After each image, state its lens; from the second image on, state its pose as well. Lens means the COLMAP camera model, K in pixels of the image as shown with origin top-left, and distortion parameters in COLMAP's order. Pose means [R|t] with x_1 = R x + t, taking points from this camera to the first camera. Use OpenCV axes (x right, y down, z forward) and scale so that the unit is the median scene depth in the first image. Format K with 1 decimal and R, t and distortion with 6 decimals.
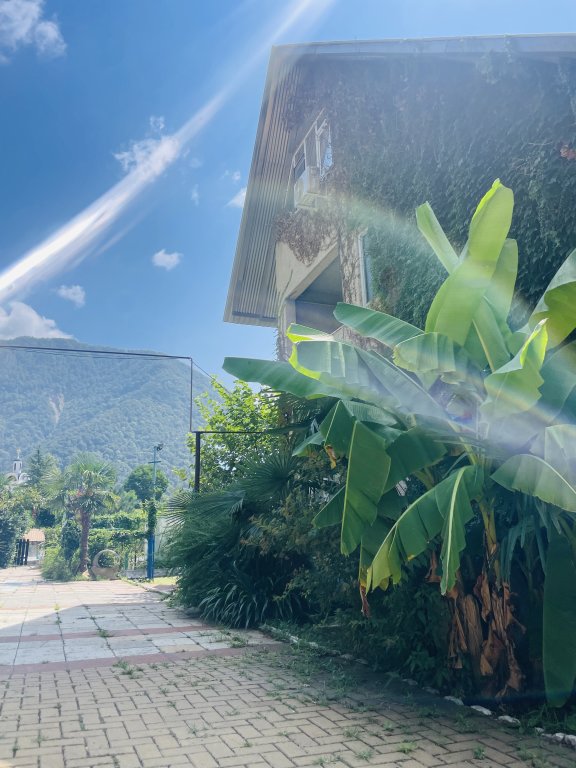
lens RADIAL K [[595.0, 0, 288.0], [0, 595.0, 384.0], [0, 0, 1]] dist [0.045952, -0.003379]
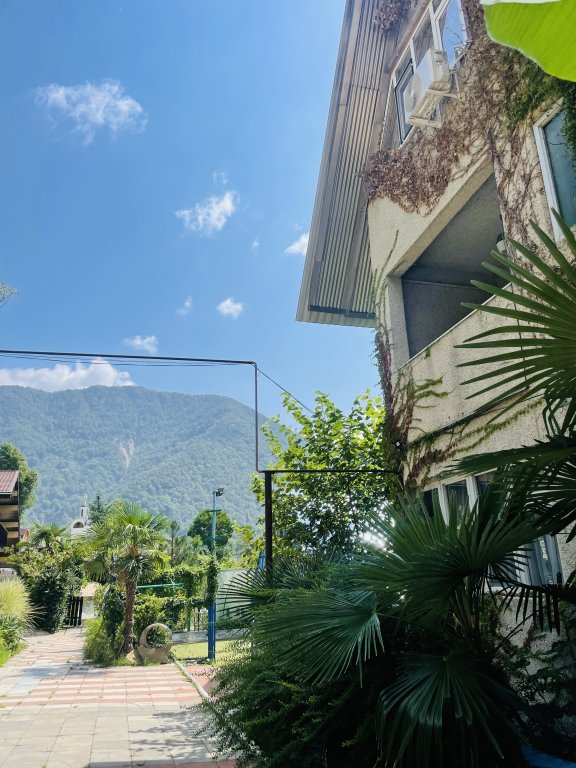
lens RADIAL K [[595.0, 0, 288.0], [0, 595.0, 384.0], [0, 0, 1]] dist [0.045952, -0.003379]
pose [[0.994048, -0.035328, -0.103053, -0.045982], [0.028290, 0.997217, -0.068974, 0.024012], [0.105203, 0.065648, 0.992282, 0.272101]]
